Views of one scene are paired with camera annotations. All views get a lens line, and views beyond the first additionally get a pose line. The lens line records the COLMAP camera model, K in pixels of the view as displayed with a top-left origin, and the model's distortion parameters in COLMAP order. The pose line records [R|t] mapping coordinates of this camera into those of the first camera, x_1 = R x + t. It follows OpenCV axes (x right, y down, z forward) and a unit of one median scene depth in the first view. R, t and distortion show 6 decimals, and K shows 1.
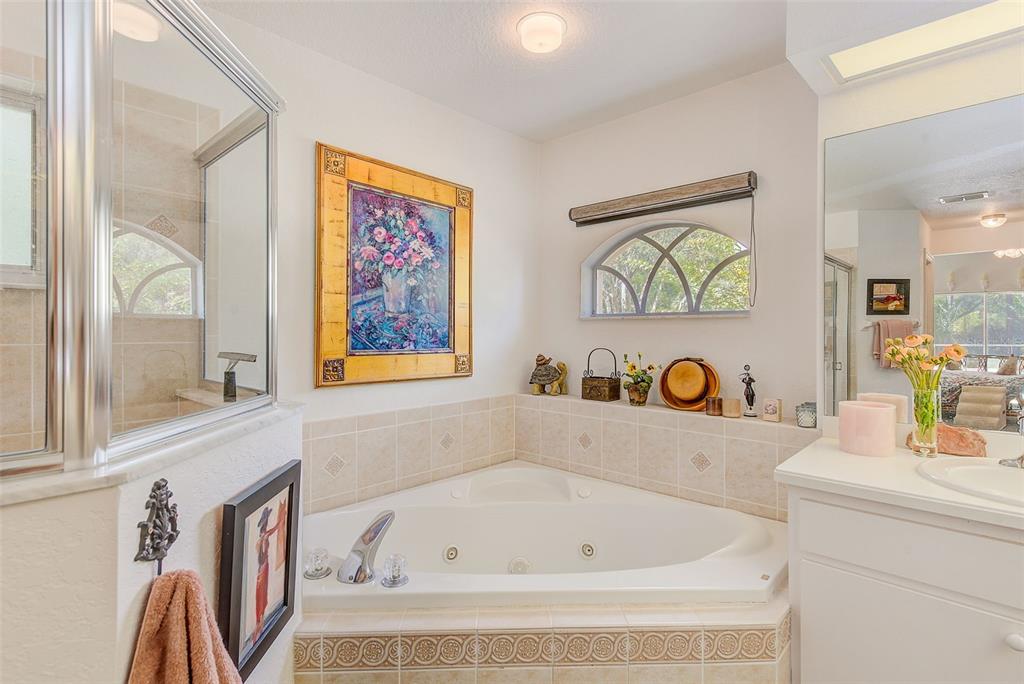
lens RADIAL K [[495.7, 0, 514.1], [0, 495.7, 334.4], [0, 0, 1]] dist [0.026390, -0.000526]
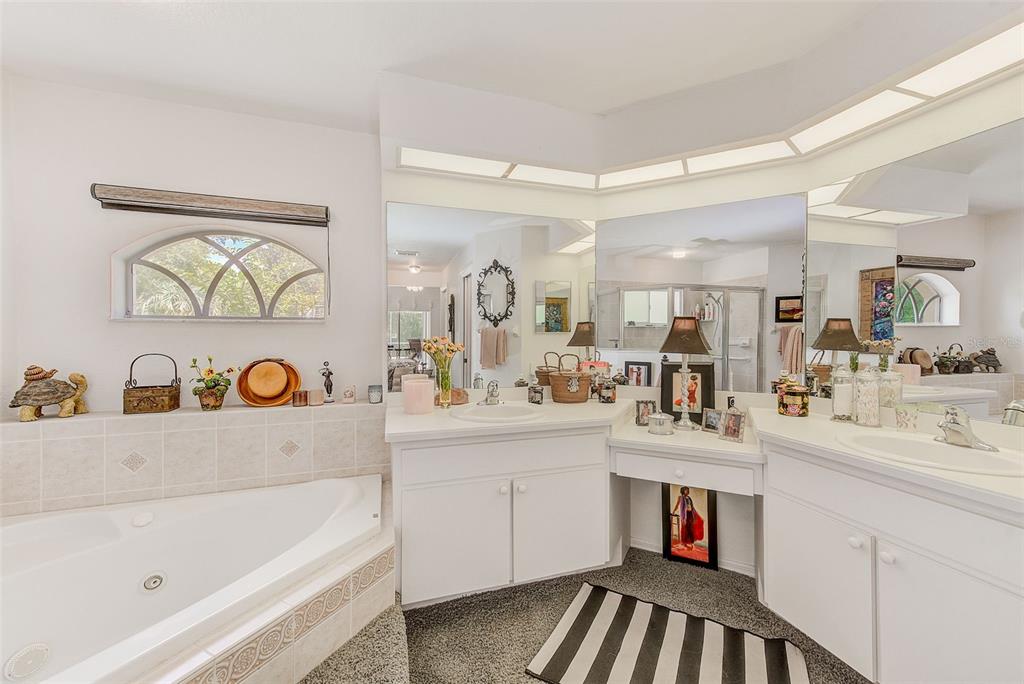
lens RADIAL K [[399.3, 0, 516.0], [0, 399.3, 341.6], [0, 0, 1]] dist [0.027375, -0.000072]
pose [[0.506693, -0.017322, 0.861953, -0.141591], [0.007626, 0.999849, 0.015610, -0.000664], [-0.862093, -0.001336, 0.506748, 0.073559]]
